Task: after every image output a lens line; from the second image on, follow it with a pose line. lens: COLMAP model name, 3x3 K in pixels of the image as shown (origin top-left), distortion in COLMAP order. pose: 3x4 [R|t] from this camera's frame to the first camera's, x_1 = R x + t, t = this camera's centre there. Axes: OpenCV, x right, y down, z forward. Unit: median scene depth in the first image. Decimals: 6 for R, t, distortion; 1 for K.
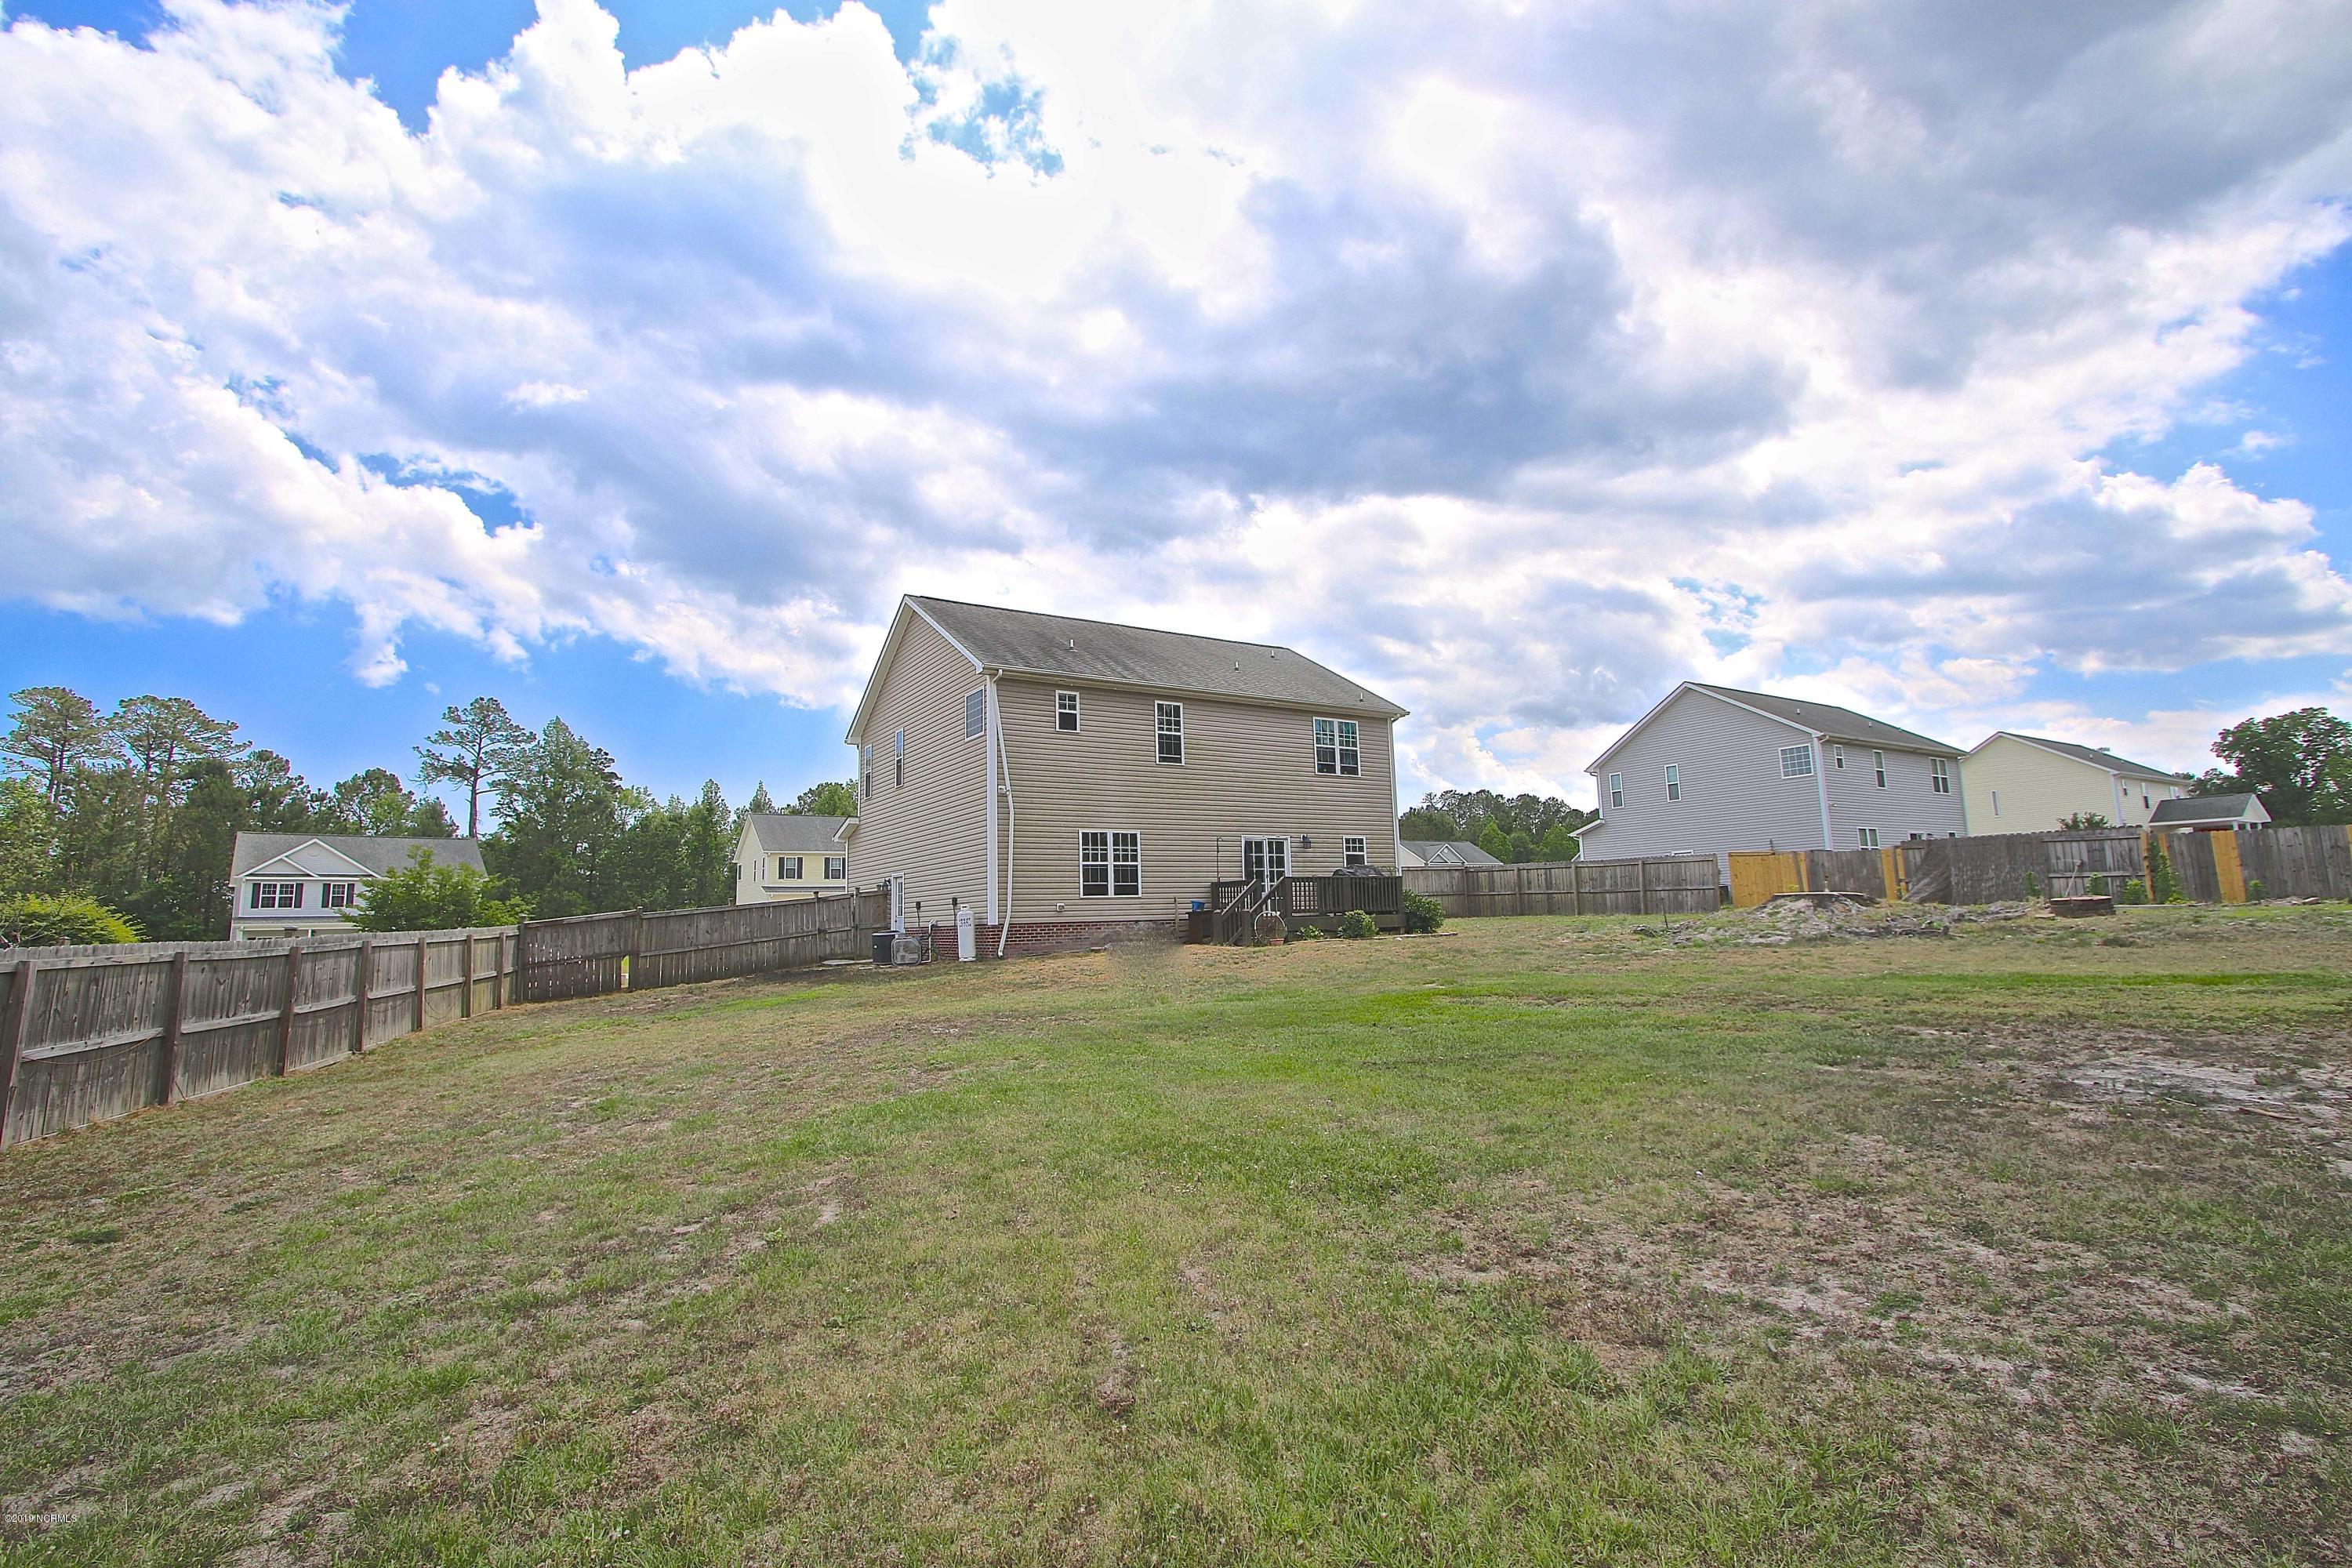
lens RADIAL K [[1087.6, 0, 1105.3], [0, 1087.6, 784.9], [0, 0, 1]] dist [-0.022220, 0.000137]
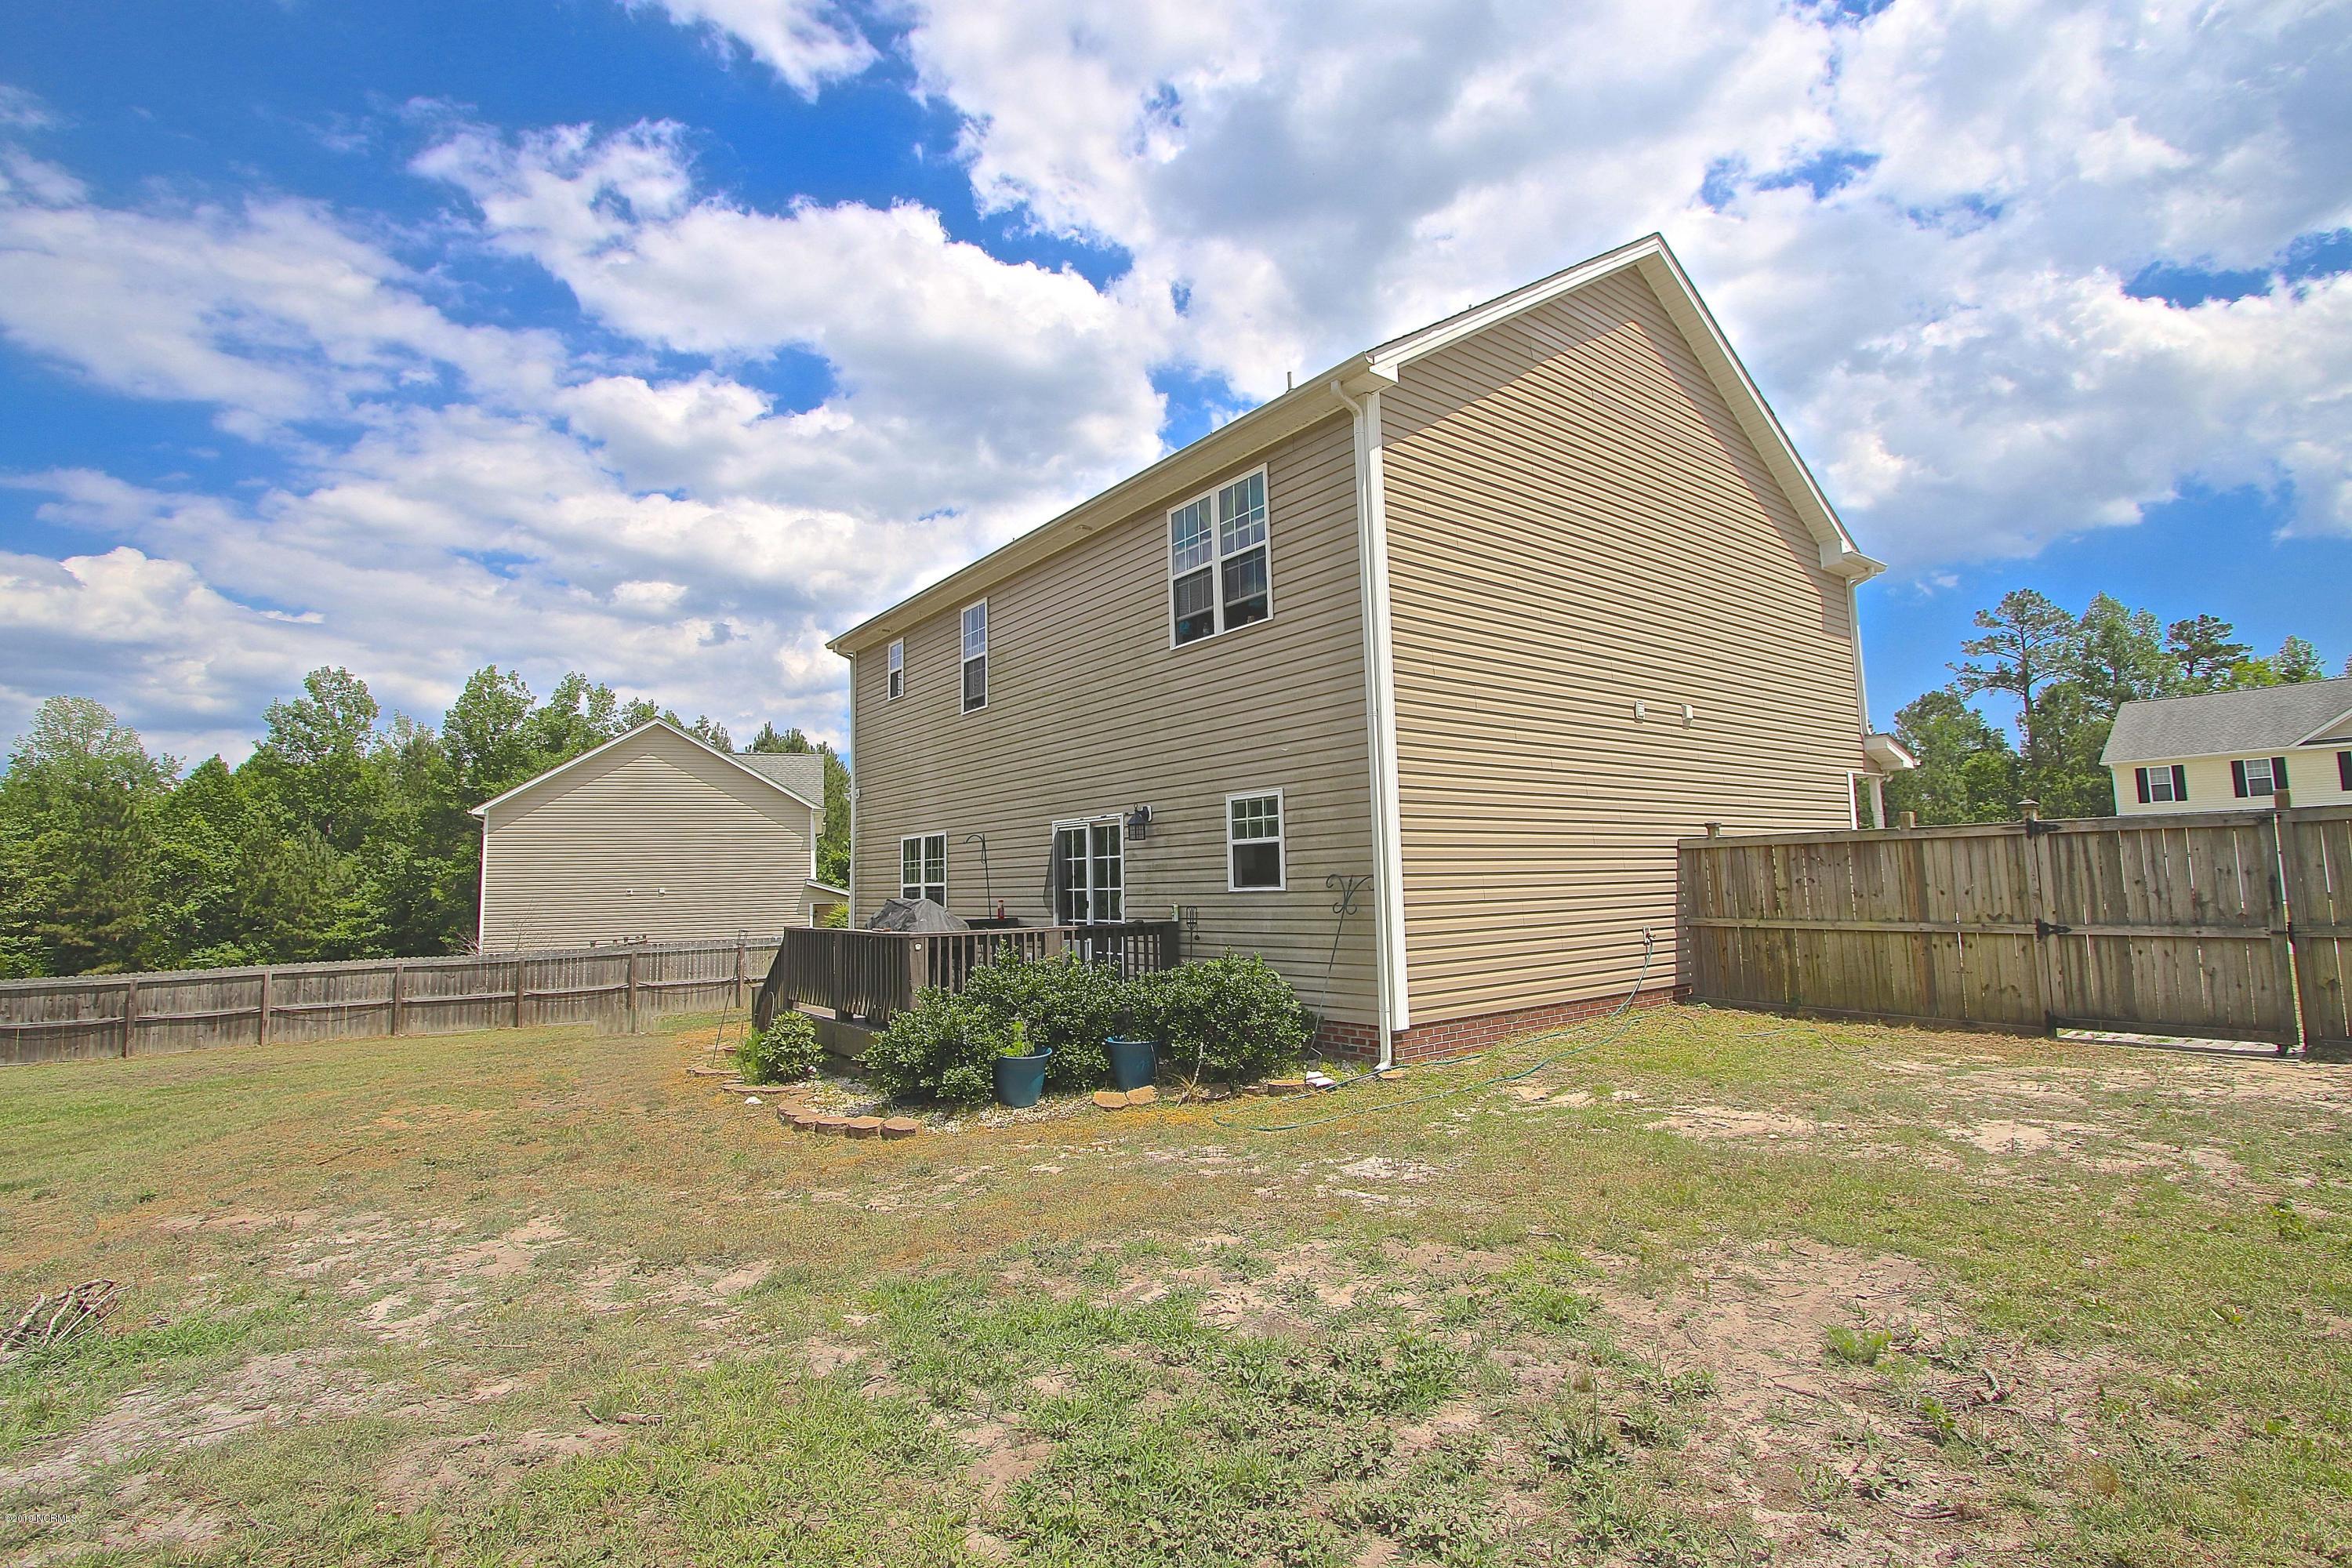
lens RADIAL K [[1076.0, 0, 1179.1], [0, 1076.0, 873.6], [0, 0, 1]] dist [0.020395, 0.000059]
pose [[0.146599, 0.010624, -0.989139, 0.627755], [0.144859, 0.988932, 0.032091, 0.063043], [0.978532, -0.147990, 0.143437, 0.992404]]
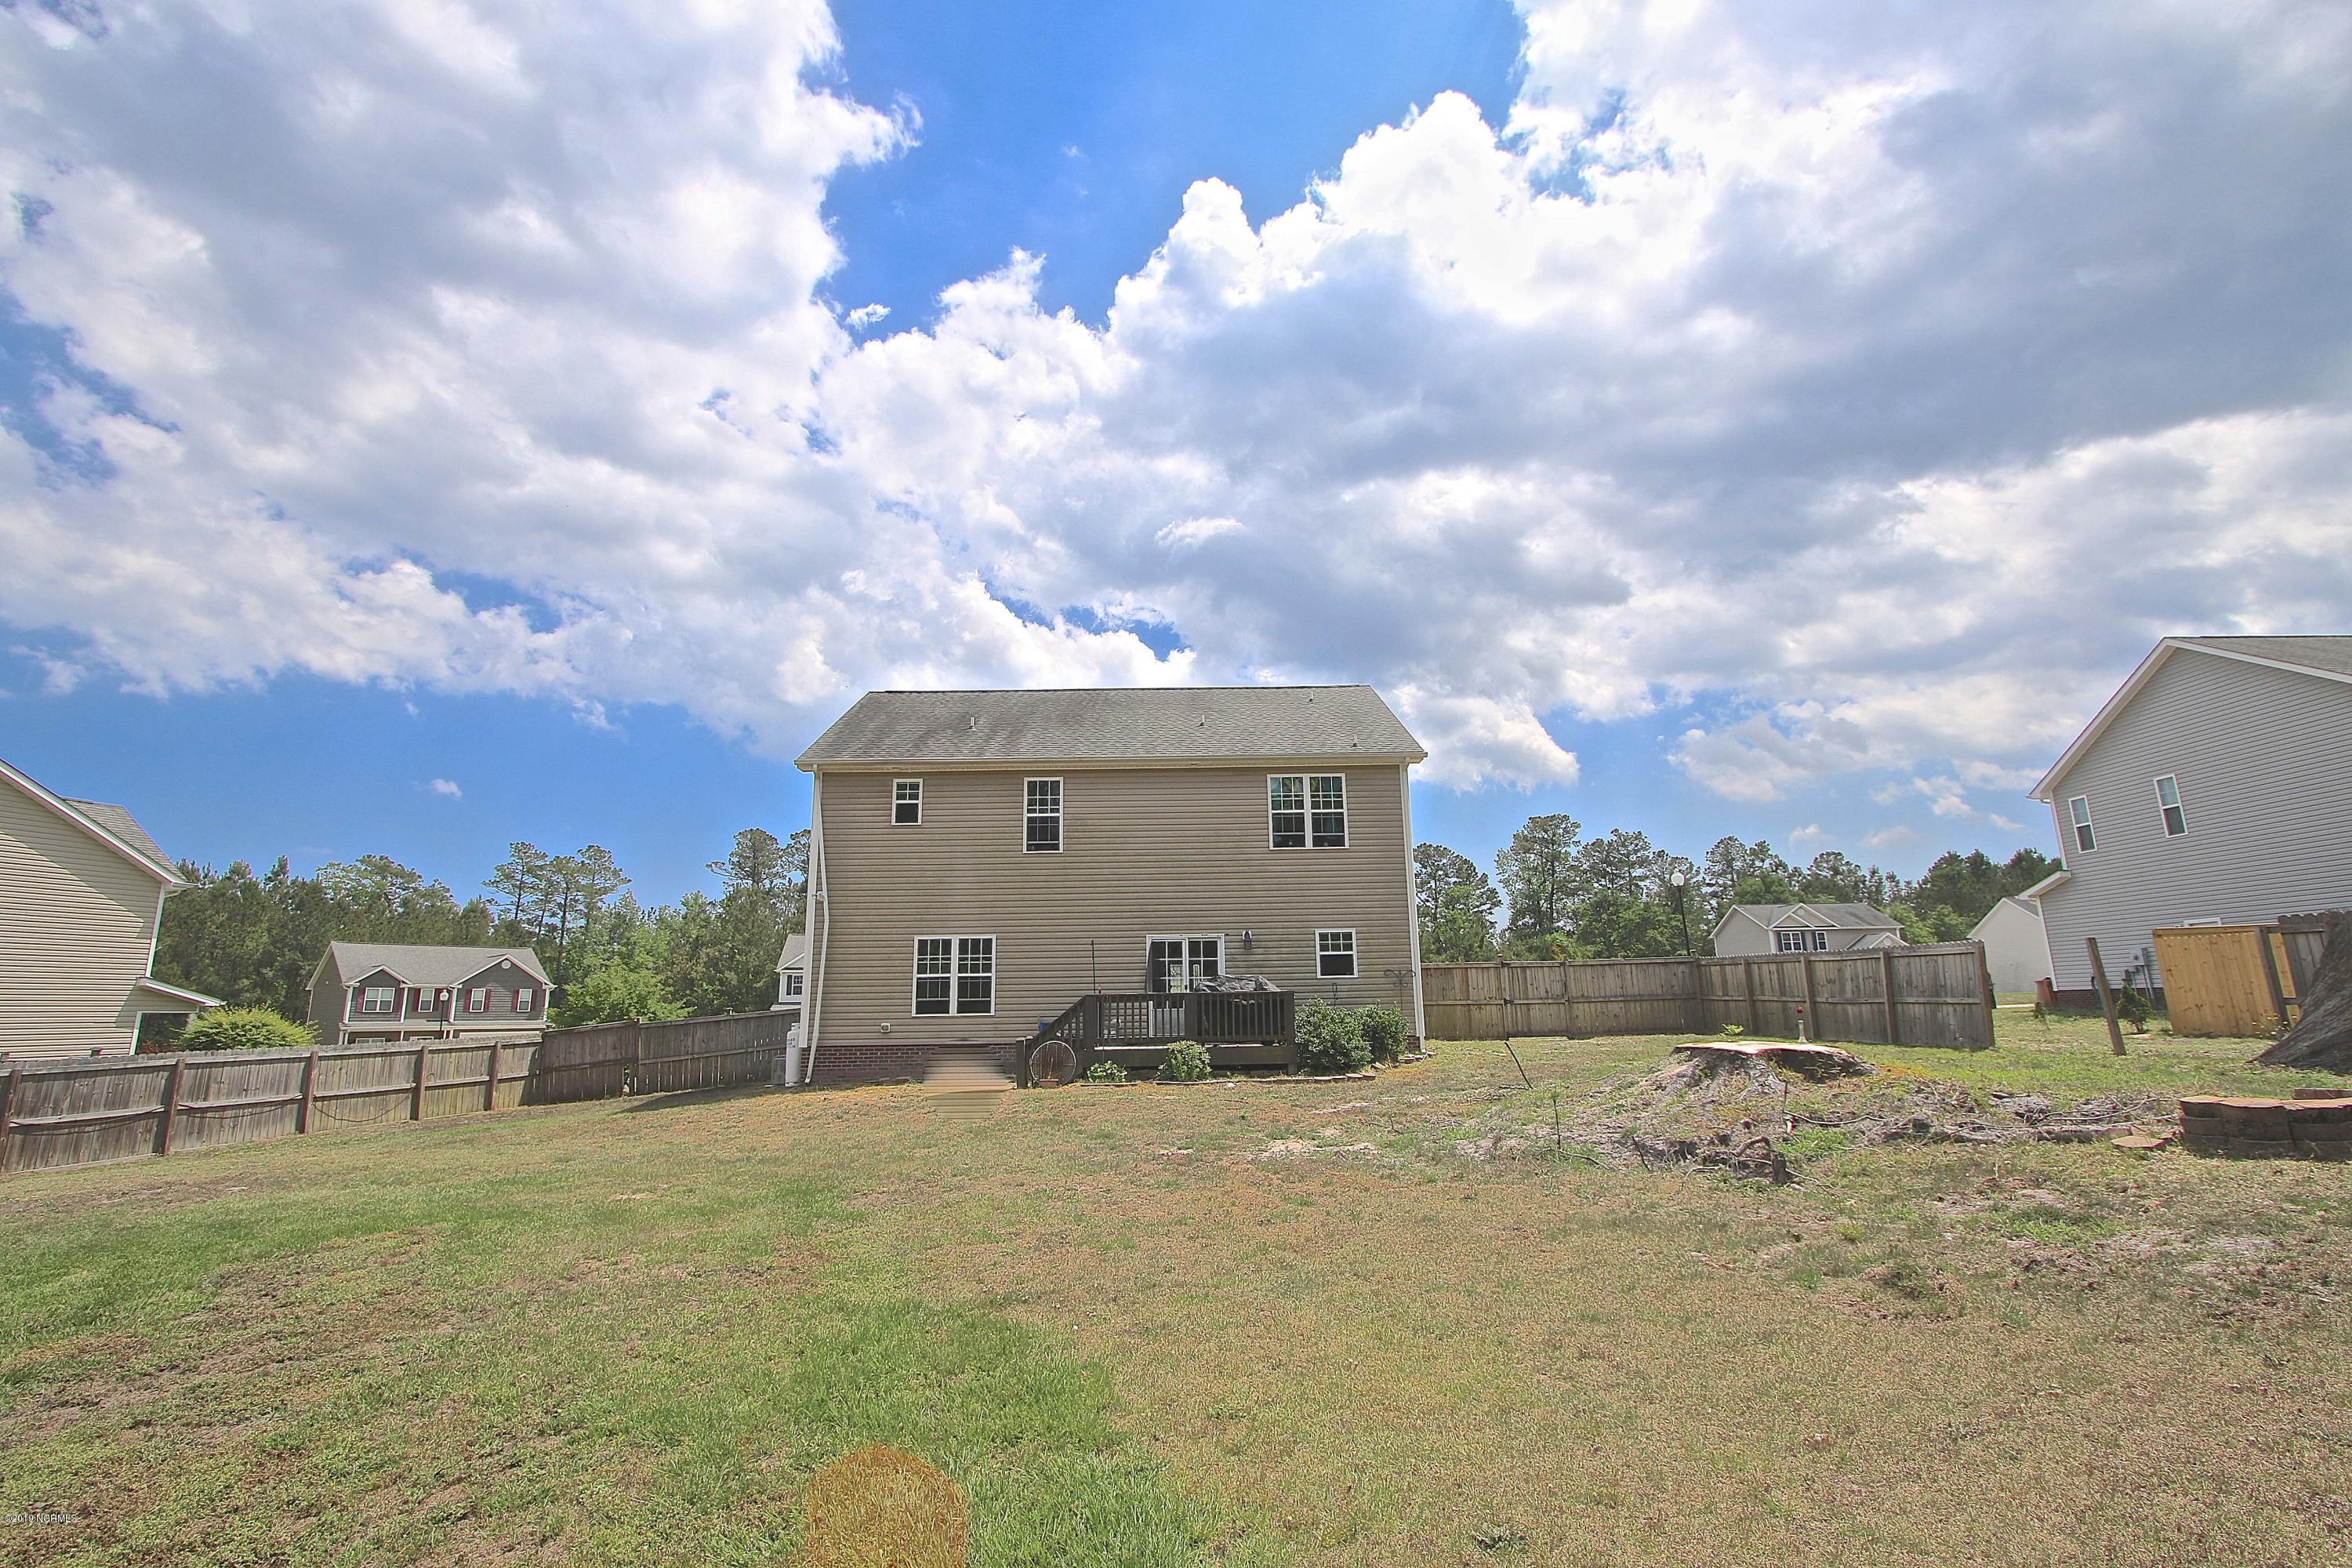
lens RADIAL K [[1066.8, 0, 1170.8], [0, 1066.8, 847.4], [0, 0, 1]] dist [-0.013744, 0.000378]
pose [[0.863487, -0.064321, -0.500253, 0.539062], [0.059173, 0.997905, -0.026169, 0.003771], [0.500888, -0.007005, 0.865484, 0.340149]]
